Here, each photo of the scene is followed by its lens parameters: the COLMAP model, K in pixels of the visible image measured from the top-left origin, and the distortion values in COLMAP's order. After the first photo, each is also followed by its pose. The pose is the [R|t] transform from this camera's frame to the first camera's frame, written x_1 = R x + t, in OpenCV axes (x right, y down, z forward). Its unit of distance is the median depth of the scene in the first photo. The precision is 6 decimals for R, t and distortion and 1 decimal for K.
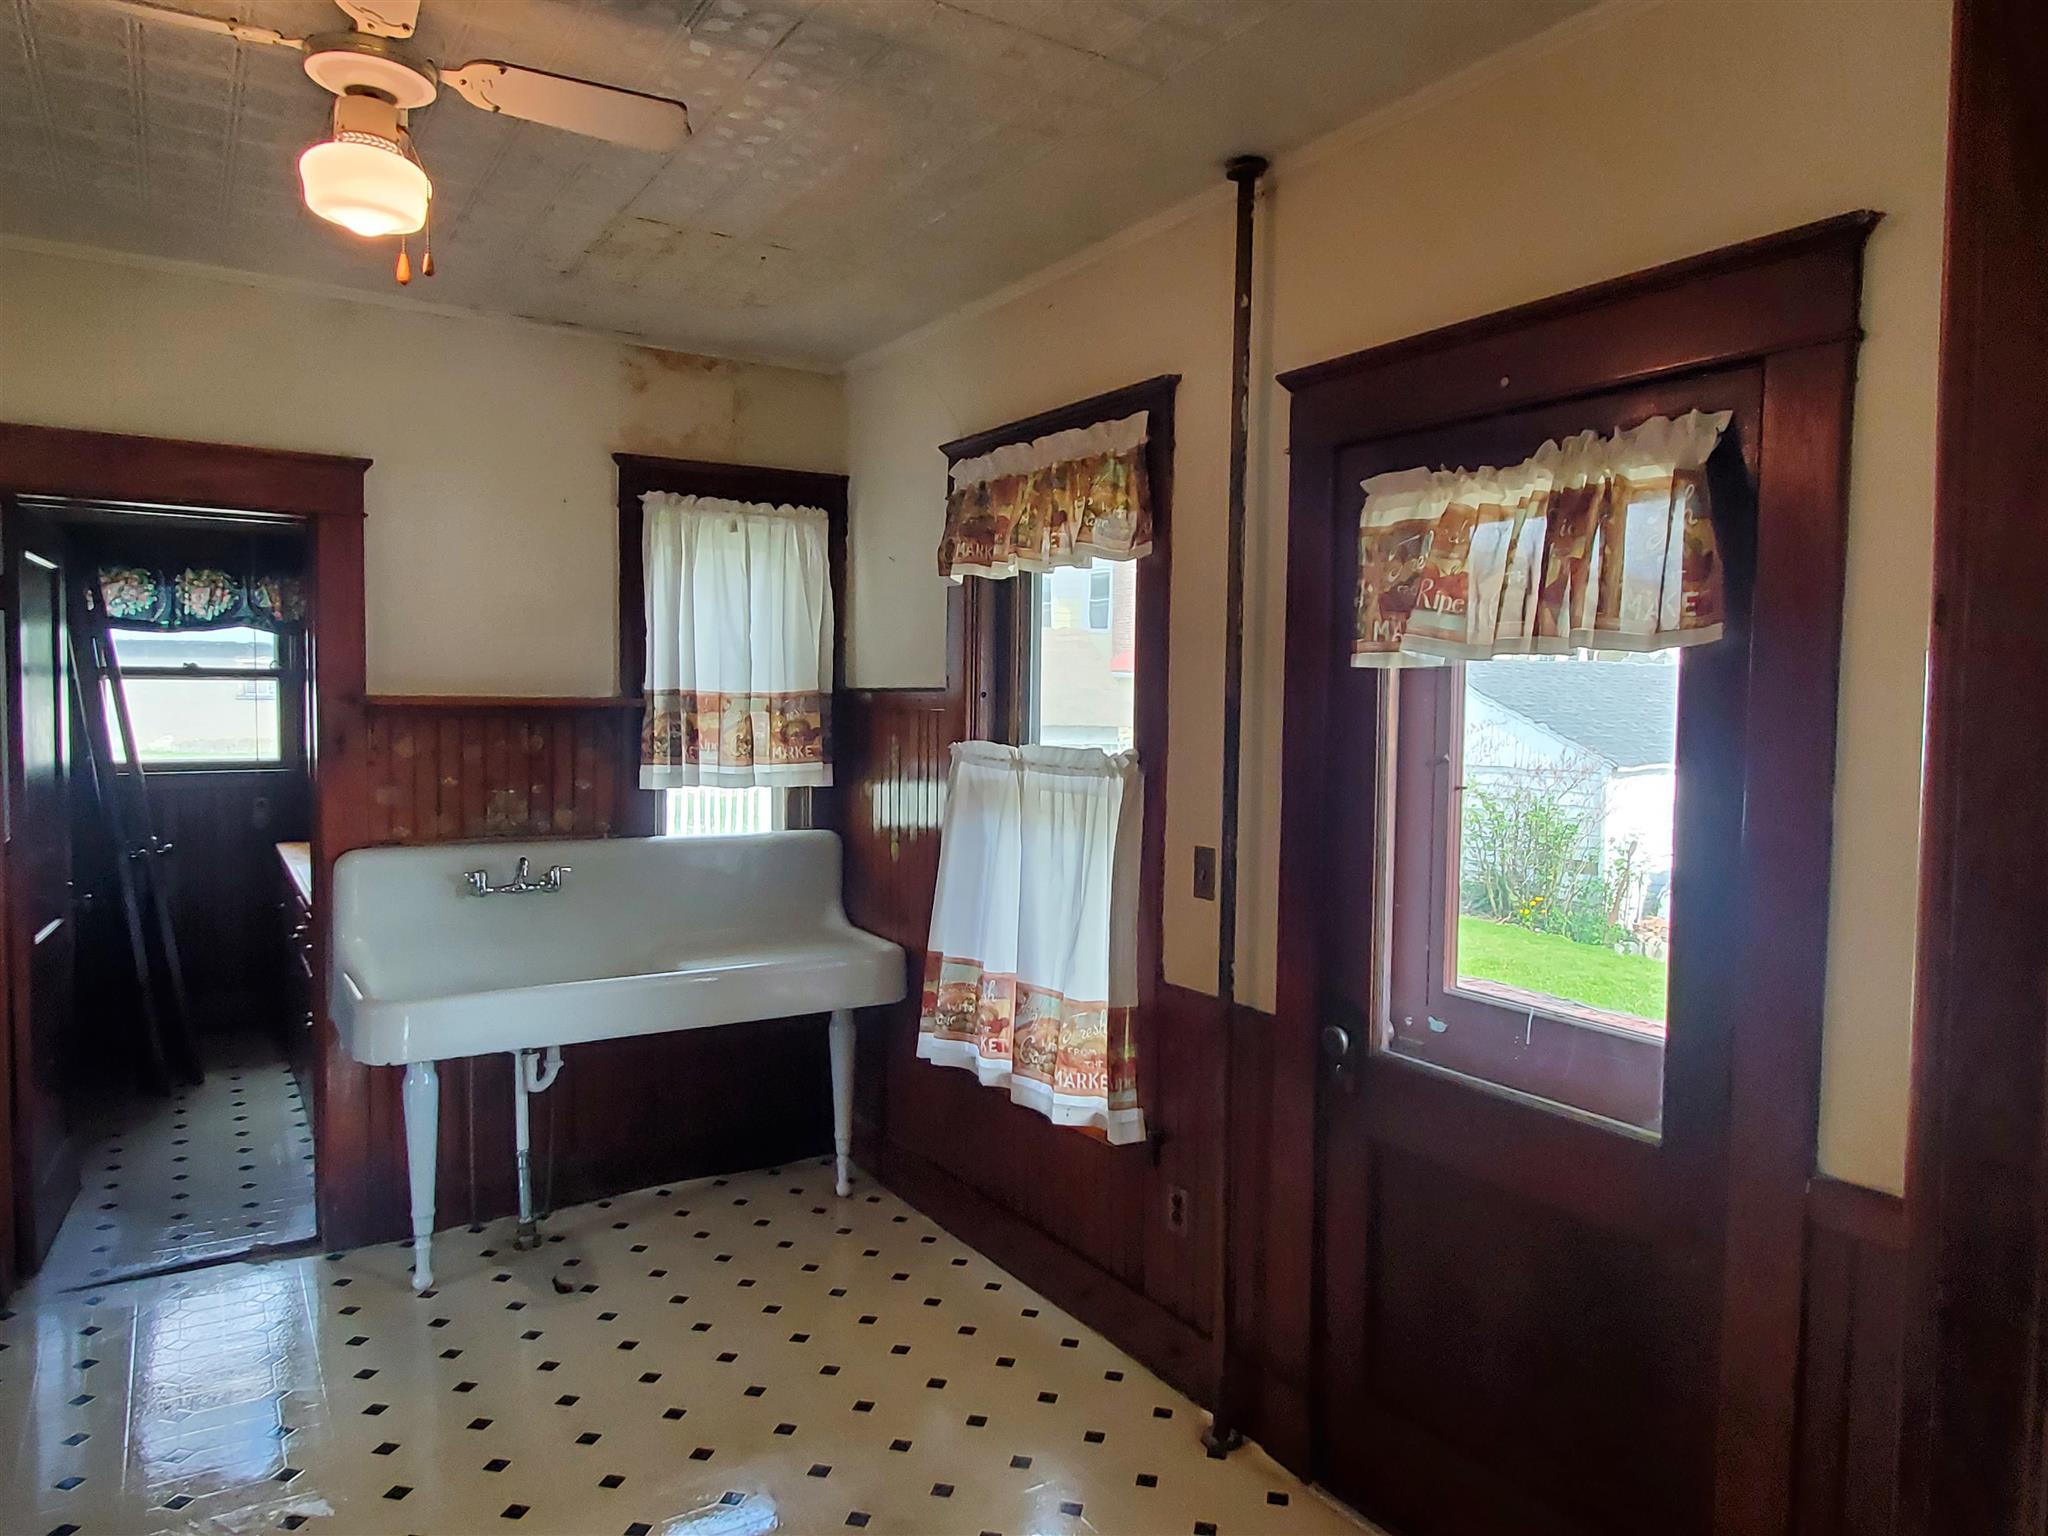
lens RADIAL K [[1346.1, 0, 1026.3], [0, 1346.1, 768.3], [0, 0, 1]] dist [0.007296, -0.011308]
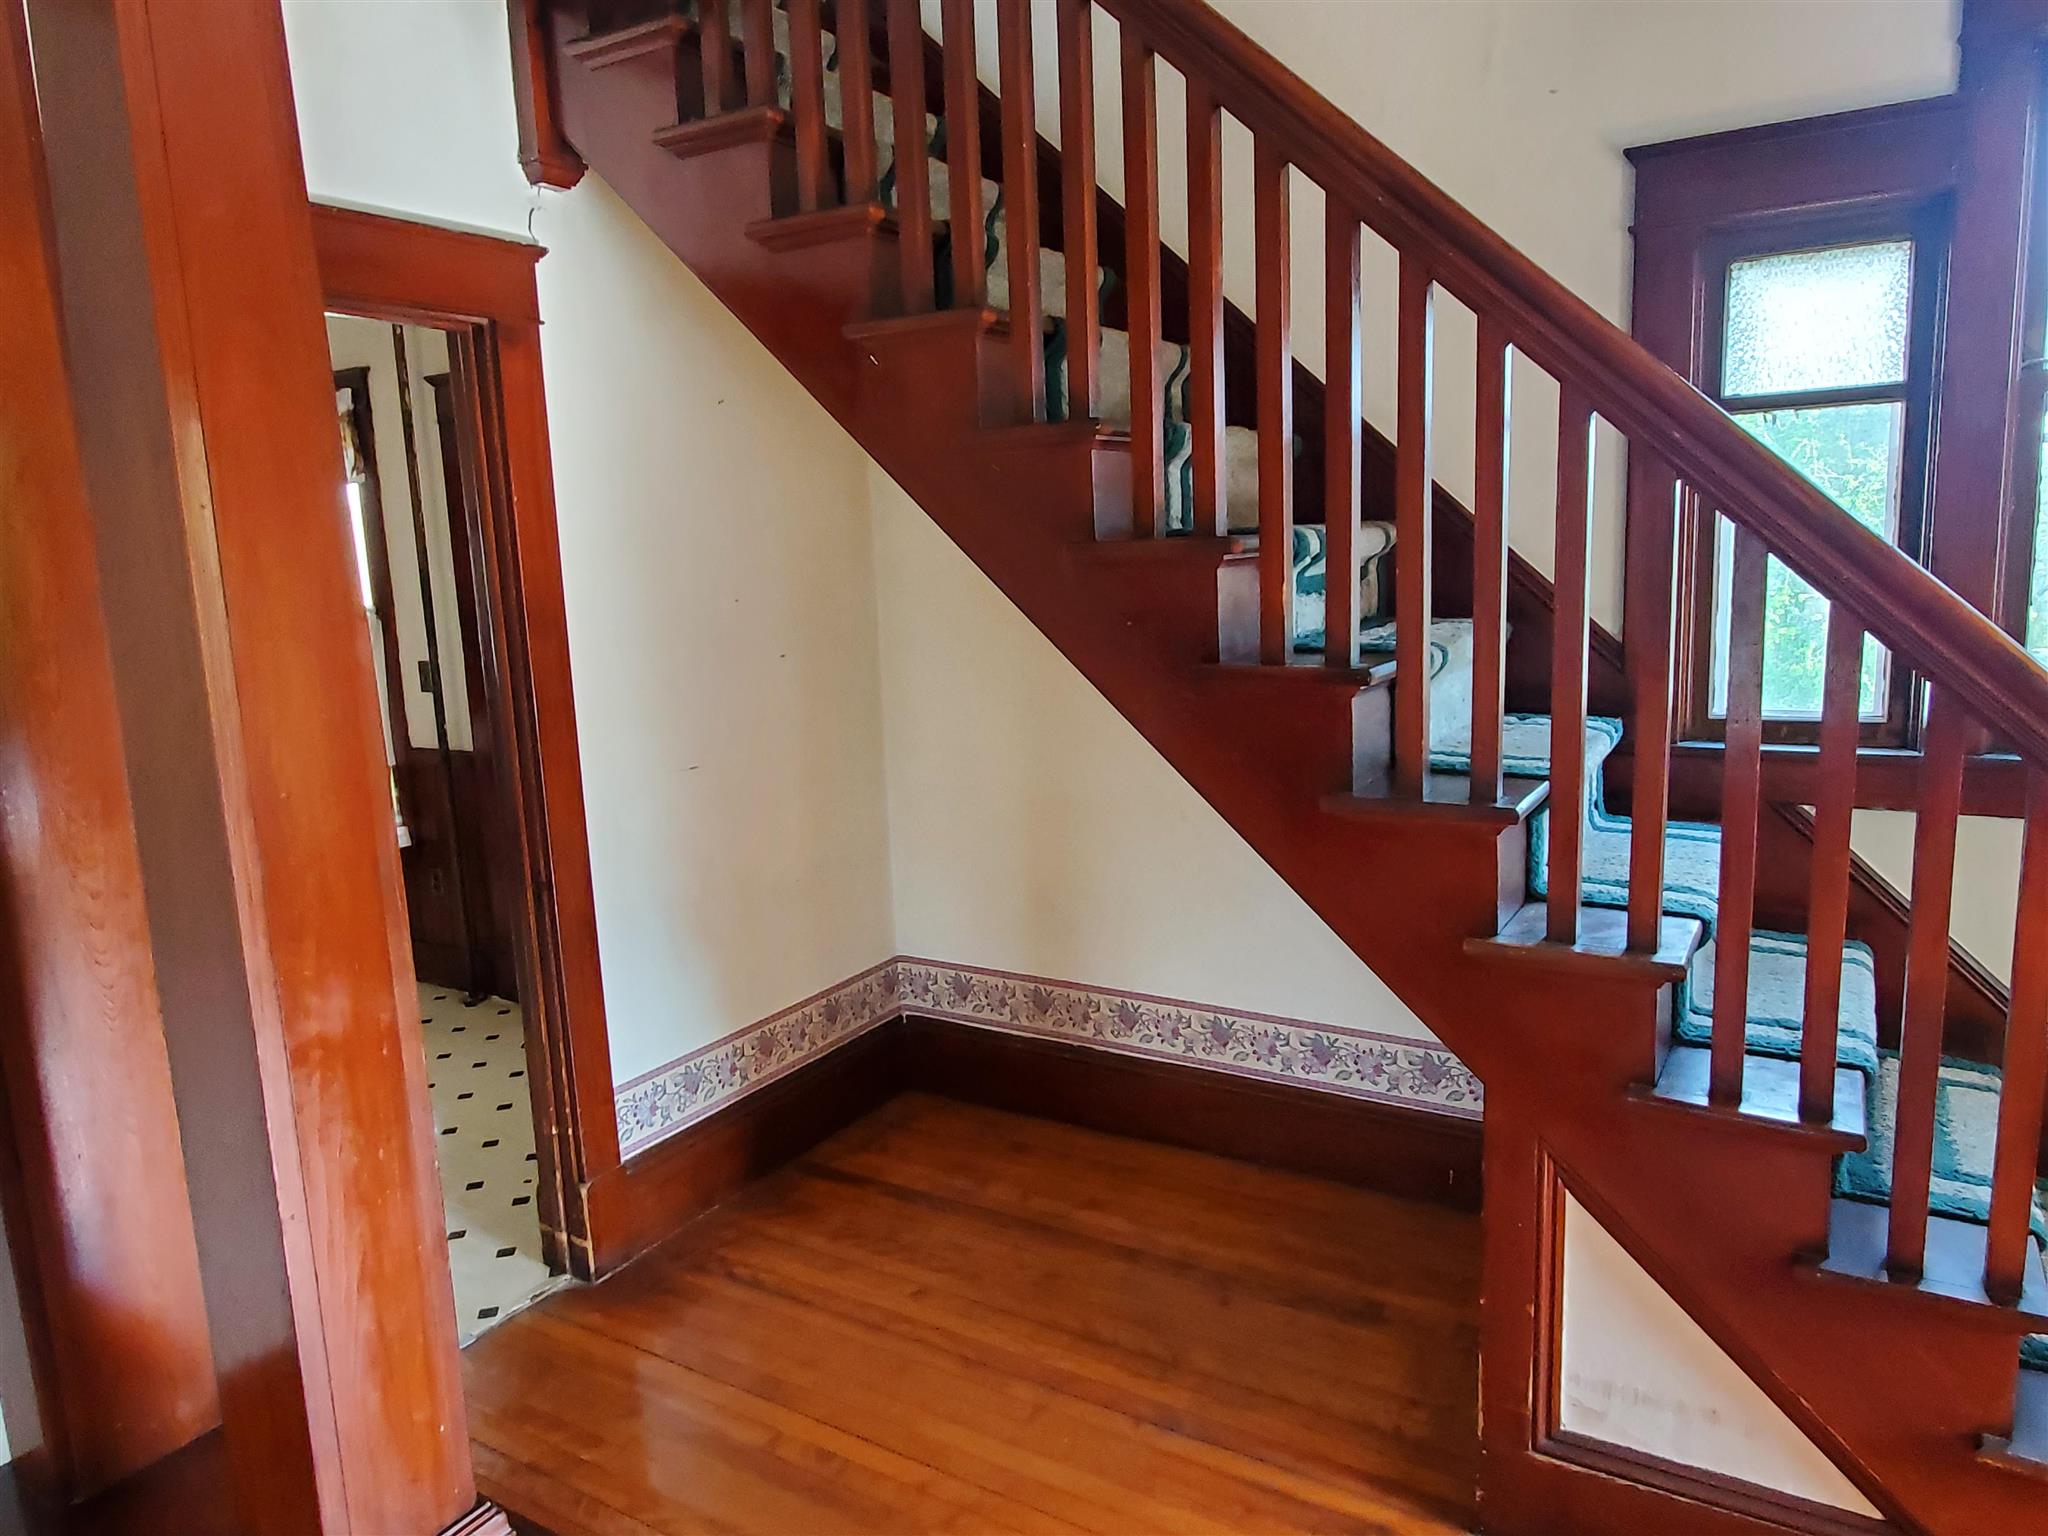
lens RADIAL K [[1346.1, 0, 1022.7], [0, 1346.1, 767.8], [0, 0, 1]] dist [0.007296, -0.011308]
pose [[0.899801, -0.121383, 0.419074, 0.081335], [0.076511, 0.989535, 0.122337, 0.039910], [-0.429539, -0.078016, 0.899672, -0.773731]]
